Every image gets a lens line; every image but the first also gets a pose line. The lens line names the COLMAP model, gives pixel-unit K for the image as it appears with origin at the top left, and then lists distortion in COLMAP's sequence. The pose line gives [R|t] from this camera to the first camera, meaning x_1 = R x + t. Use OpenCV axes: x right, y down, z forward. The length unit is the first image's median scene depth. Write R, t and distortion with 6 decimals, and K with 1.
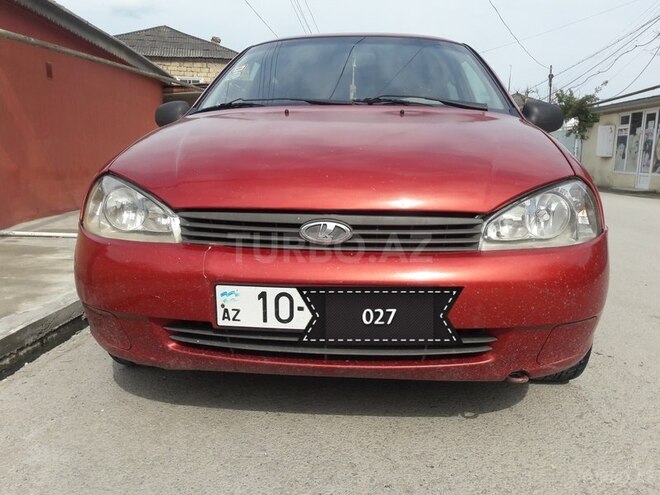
lens RADIAL K [[537.0, 0, 330.0], [0, 537.0, 247.5], [0, 0, 1]] dist [0.002653, -0.000301]
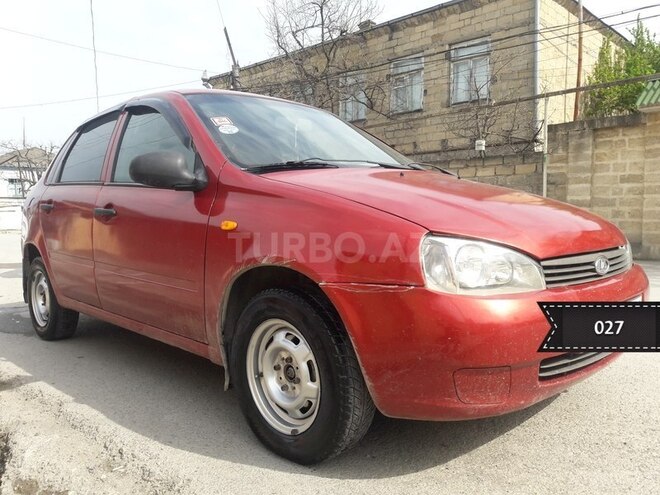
lens RADIAL K [[537.0, 0, 330.0], [0, 537.0, 247.5], [0, 0, 1]] dist [0.002653, -0.000301]
pose [[0.673704, -0.082541, 0.734377, -1.091698], [0.149554, 0.988409, -0.026104, -0.105112], [-0.723710, 0.127416, 0.678240, 0.413856]]
